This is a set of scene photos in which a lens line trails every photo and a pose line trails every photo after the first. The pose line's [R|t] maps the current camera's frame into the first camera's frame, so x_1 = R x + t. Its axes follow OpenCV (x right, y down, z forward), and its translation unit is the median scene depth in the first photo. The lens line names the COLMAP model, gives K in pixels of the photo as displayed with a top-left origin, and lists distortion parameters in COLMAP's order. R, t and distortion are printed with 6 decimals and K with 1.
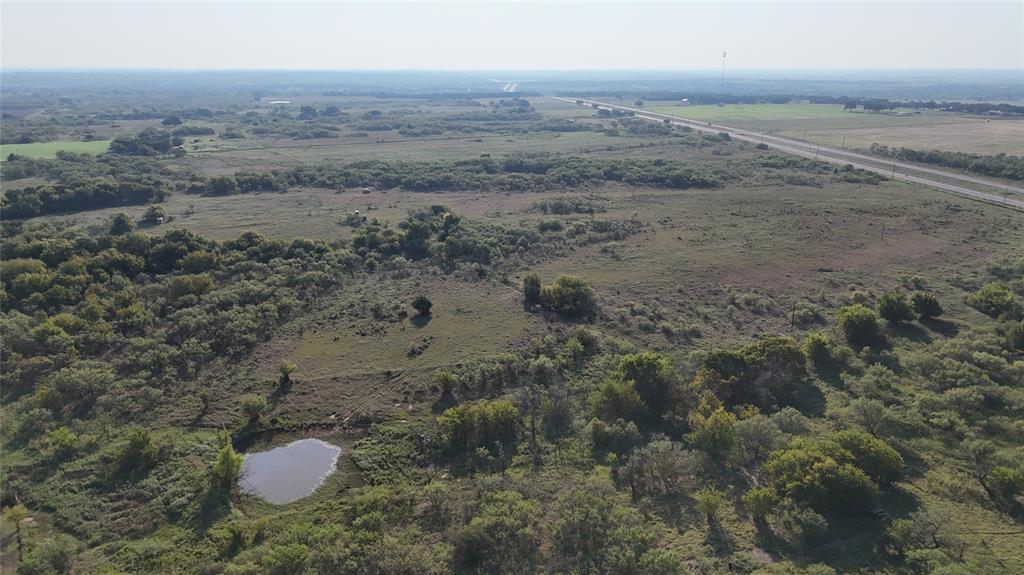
lens RADIAL K [[757.3, 0, 512.0], [0, 757.3, 287.5], [0, 0, 1]] dist [0.067552, -0.052888]
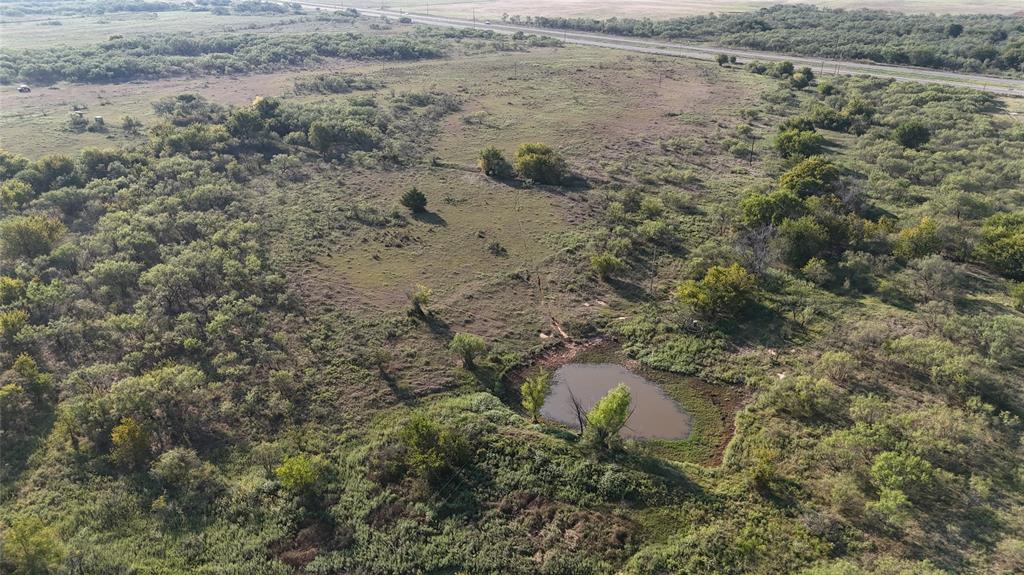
lens RADIAL K [[757.3, 0, 512.0], [0, 757.3, 287.5], [0, 0, 1]] dist [0.067552, -0.052888]
pose [[0.807373, -0.226503, 0.544835, -0.464839], [0.154018, 0.972273, 0.175966, -0.010359], [-0.569585, -0.058156, 0.819872, 0.283266]]
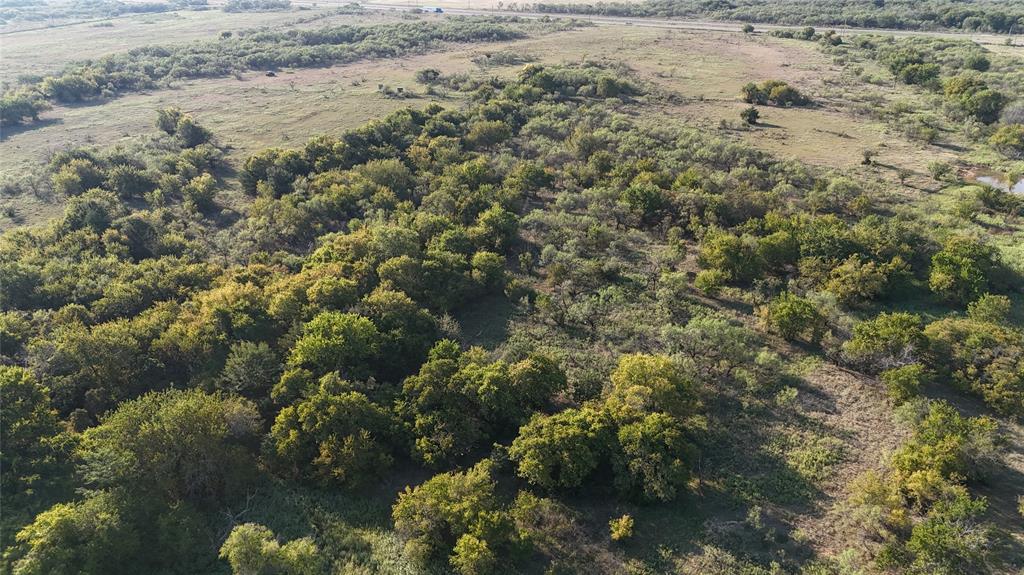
lens RADIAL K [[757.3, 0, 512.0], [0, 757.3, 287.5], [0, 0, 1]] dist [0.067552, -0.052888]
pose [[0.663488, -0.306731, 0.682422, -1.188380], [0.215929, 0.951792, 0.217868, -0.056515], [-0.716351, 0.002802, 0.697735, 0.433937]]
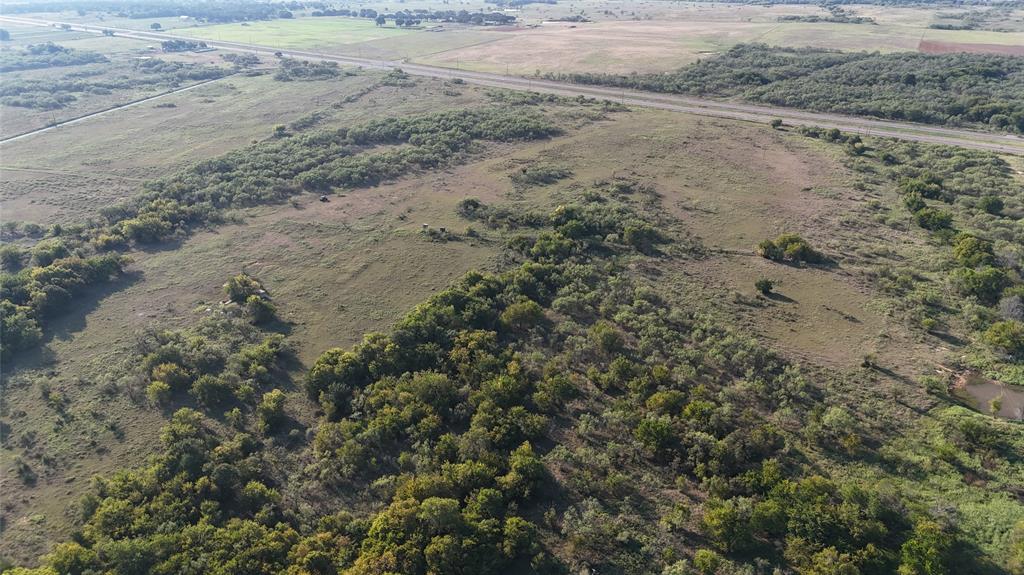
lens RADIAL K [[757.3, 0, 512.0], [0, 757.3, 287.5], [0, 0, 1]] dist [0.067552, -0.052888]
pose [[0.698589, -0.291586, 0.653415, -1.186561], [0.202890, 0.956441, 0.209895, -0.312352], [-0.686156, -0.014059, 0.727319, 0.357952]]
